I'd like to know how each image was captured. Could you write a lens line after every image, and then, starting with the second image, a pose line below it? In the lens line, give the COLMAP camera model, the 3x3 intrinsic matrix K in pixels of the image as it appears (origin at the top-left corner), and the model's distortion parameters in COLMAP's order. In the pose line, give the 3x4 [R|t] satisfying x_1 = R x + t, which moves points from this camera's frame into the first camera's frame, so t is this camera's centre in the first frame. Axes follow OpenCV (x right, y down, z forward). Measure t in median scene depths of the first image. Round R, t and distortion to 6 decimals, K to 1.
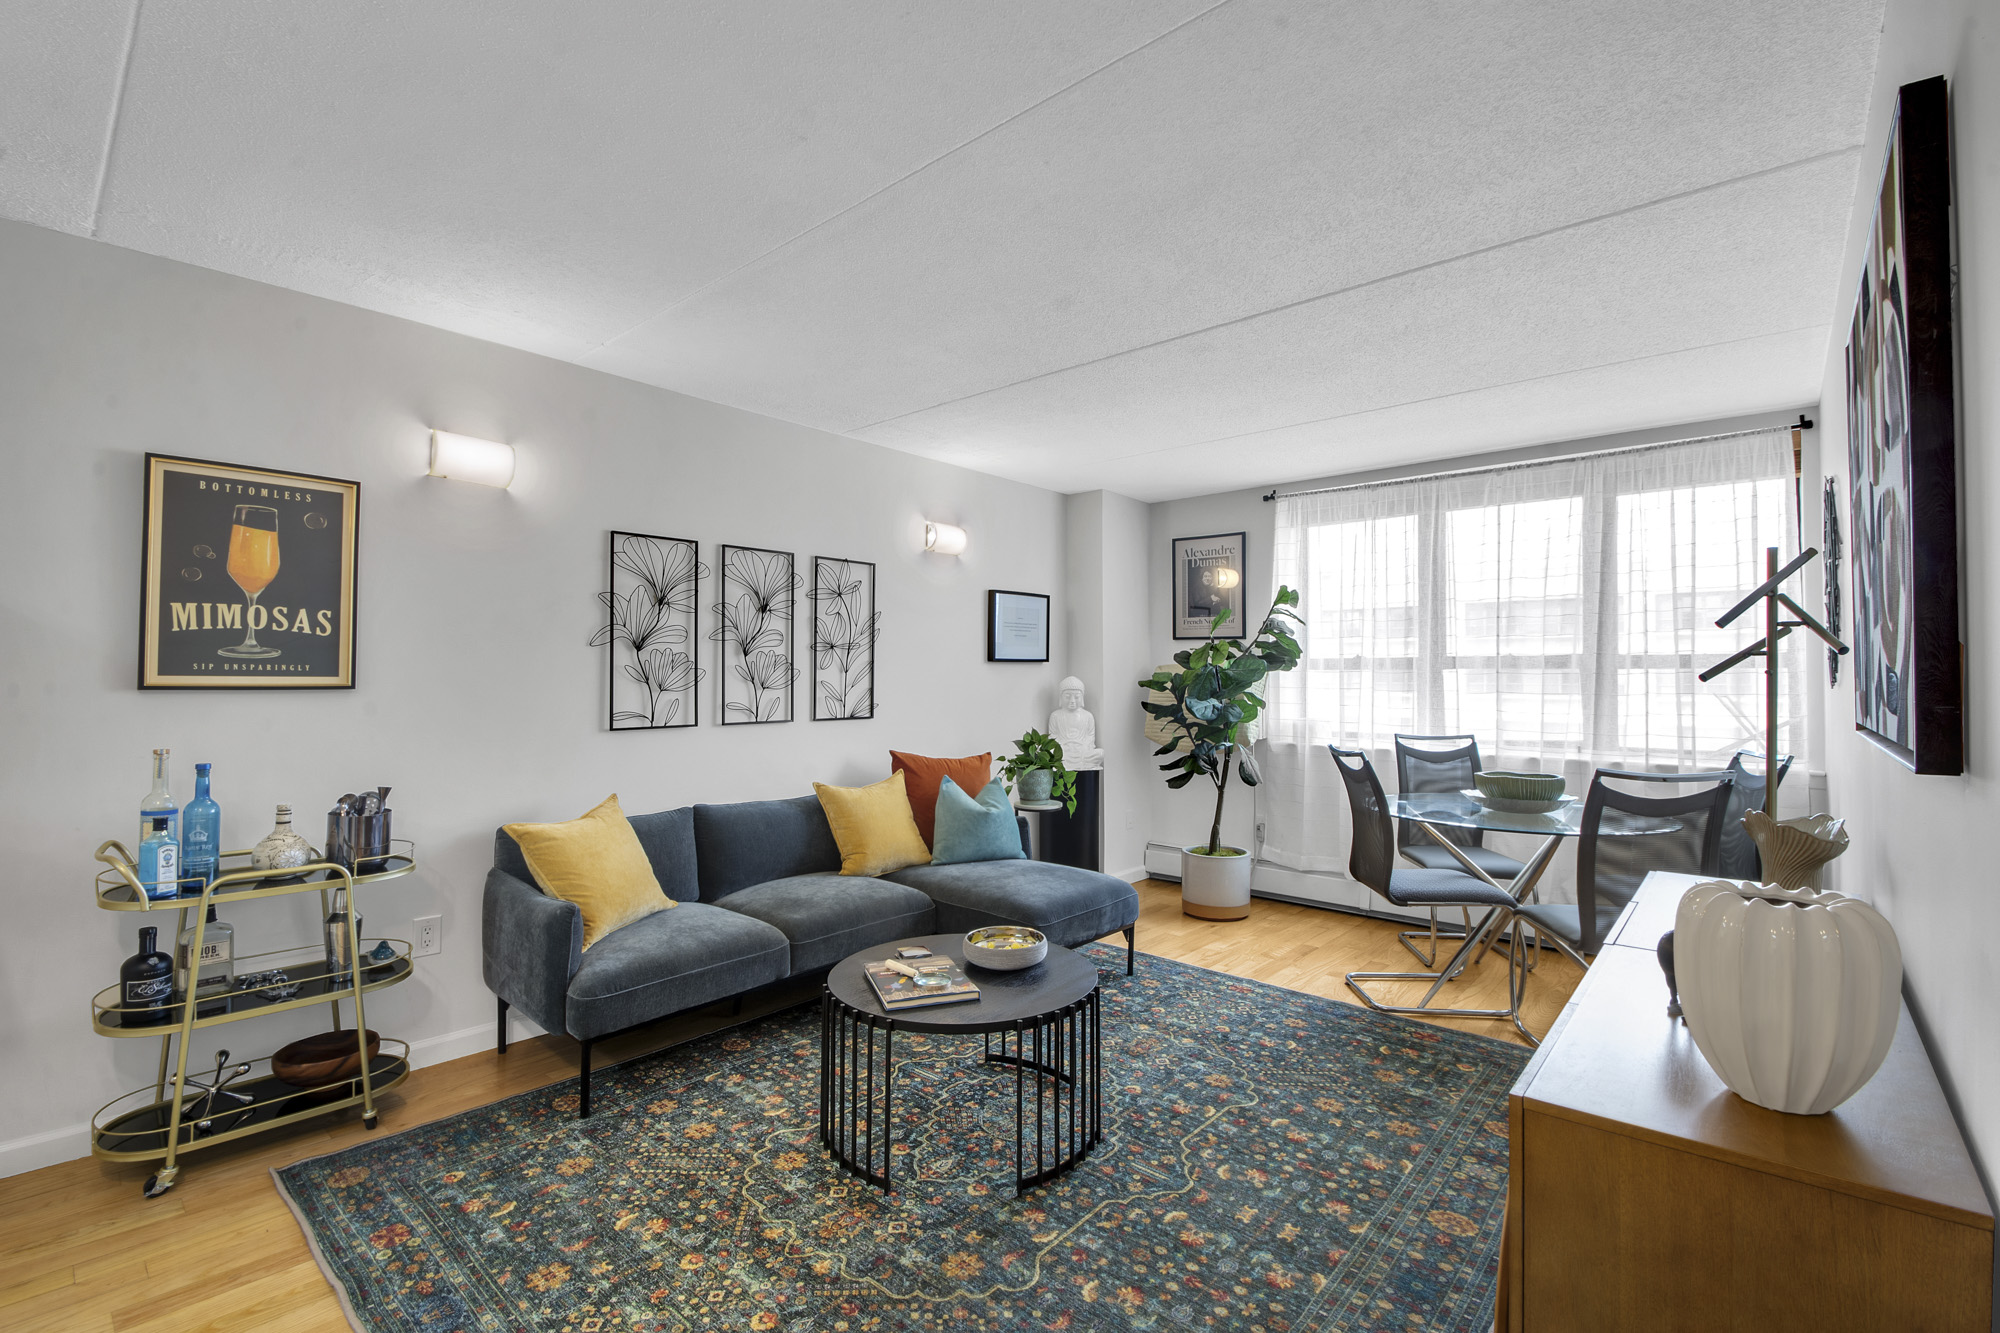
lens RADIAL K [[909.3, 0, 1000.0], [0, 909.3, 666.5], [0, 0, 1]] dist [0.001816, -0.008198]
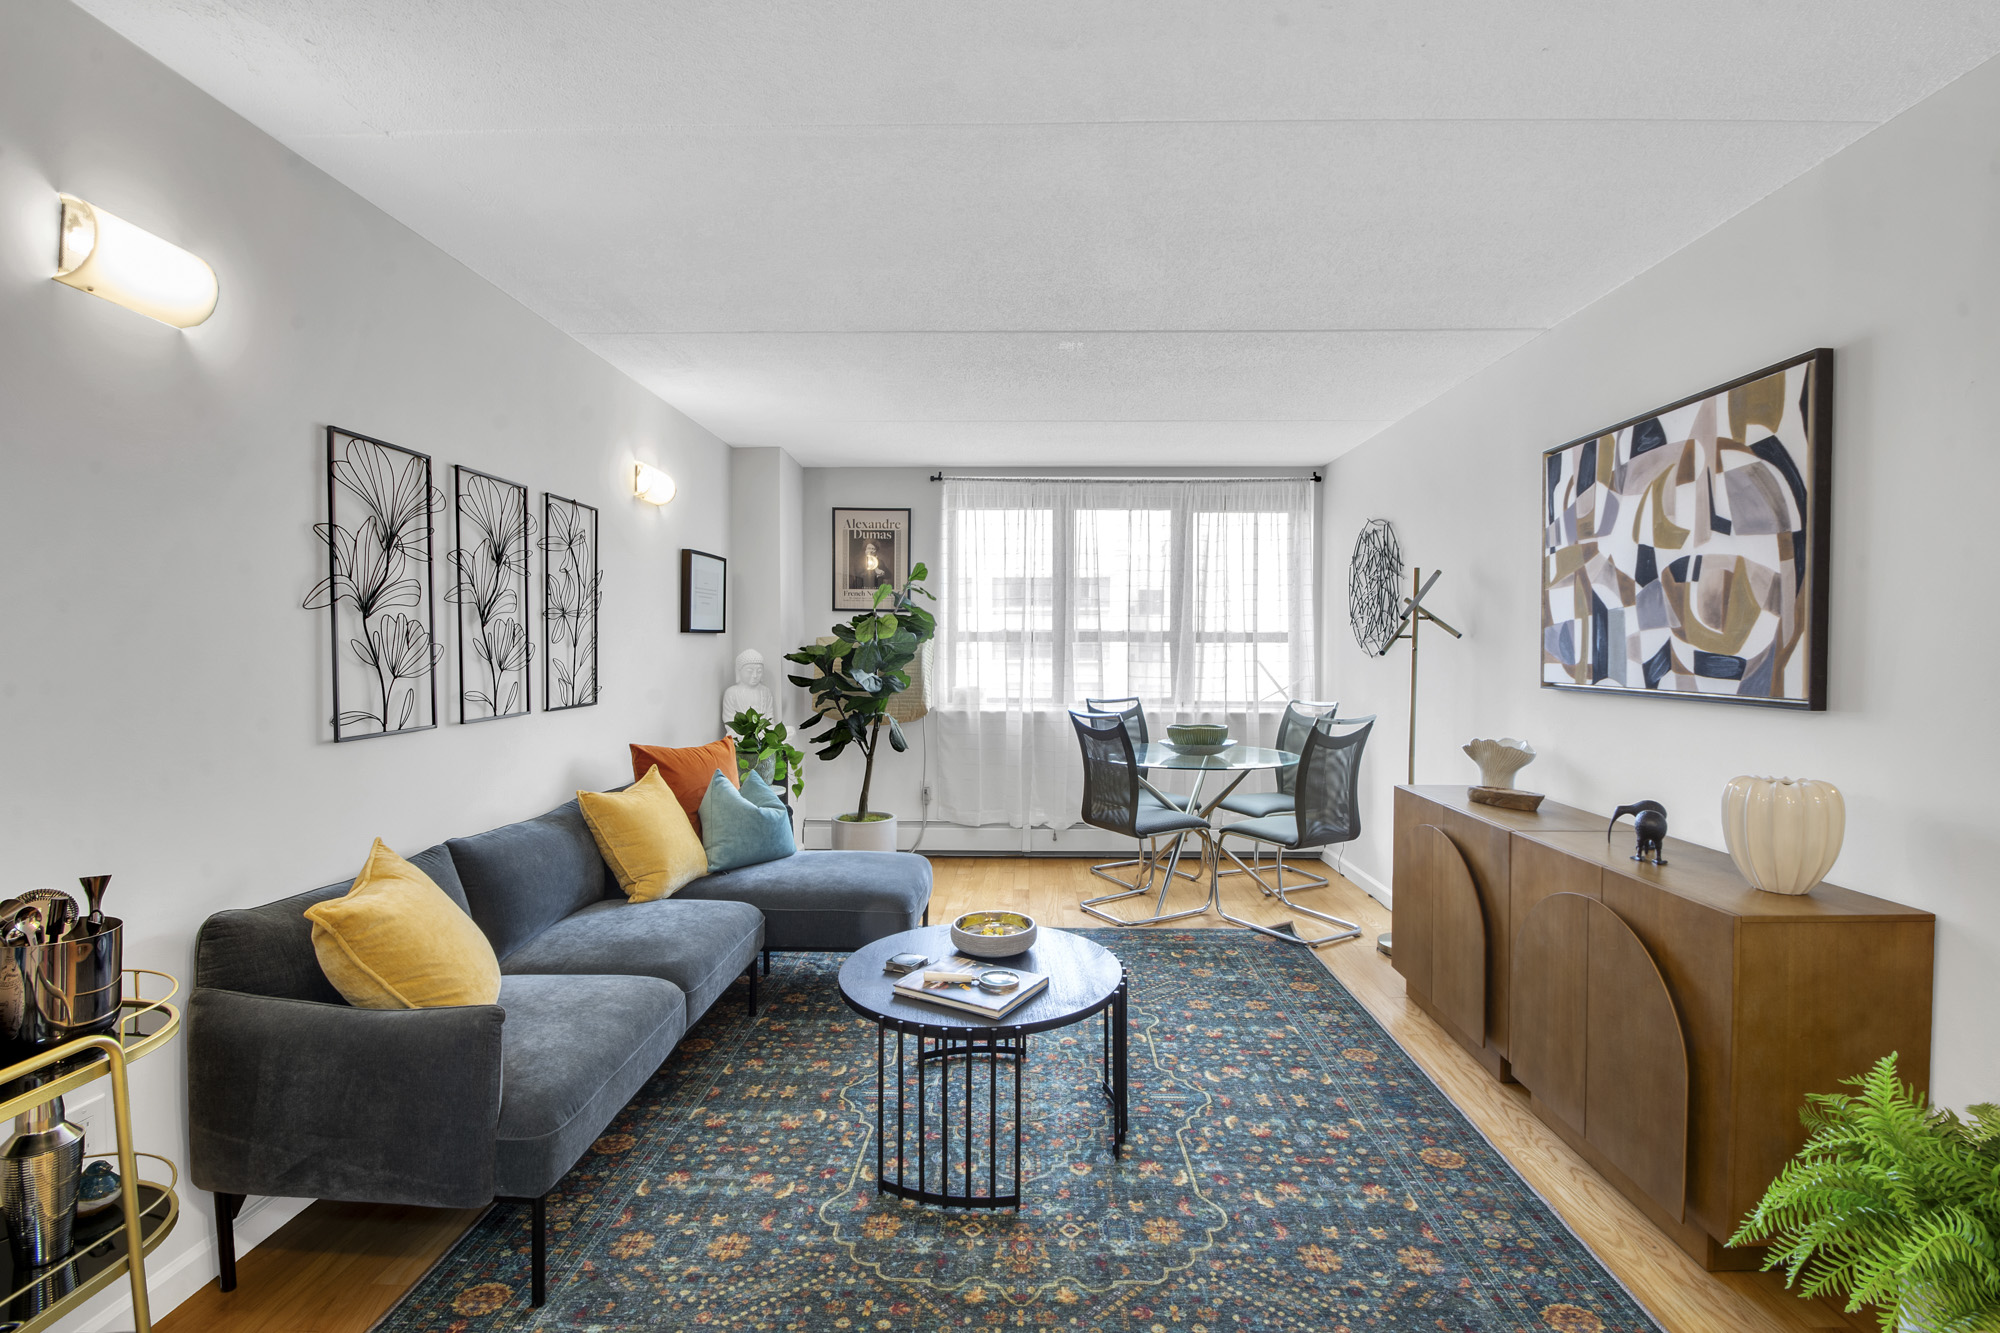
lens RADIAL K [[909.3, 0, 1000.0], [0, 909.3, 666.5], [0, 0, 1]] dist [0.001816, -0.008198]
pose [[0.753790, -0.017027, 0.656894, -0.452371], [-0.008851, 0.999310, 0.036060, -0.008662], [-0.657055, -0.032996, 0.753120, 0.195635]]
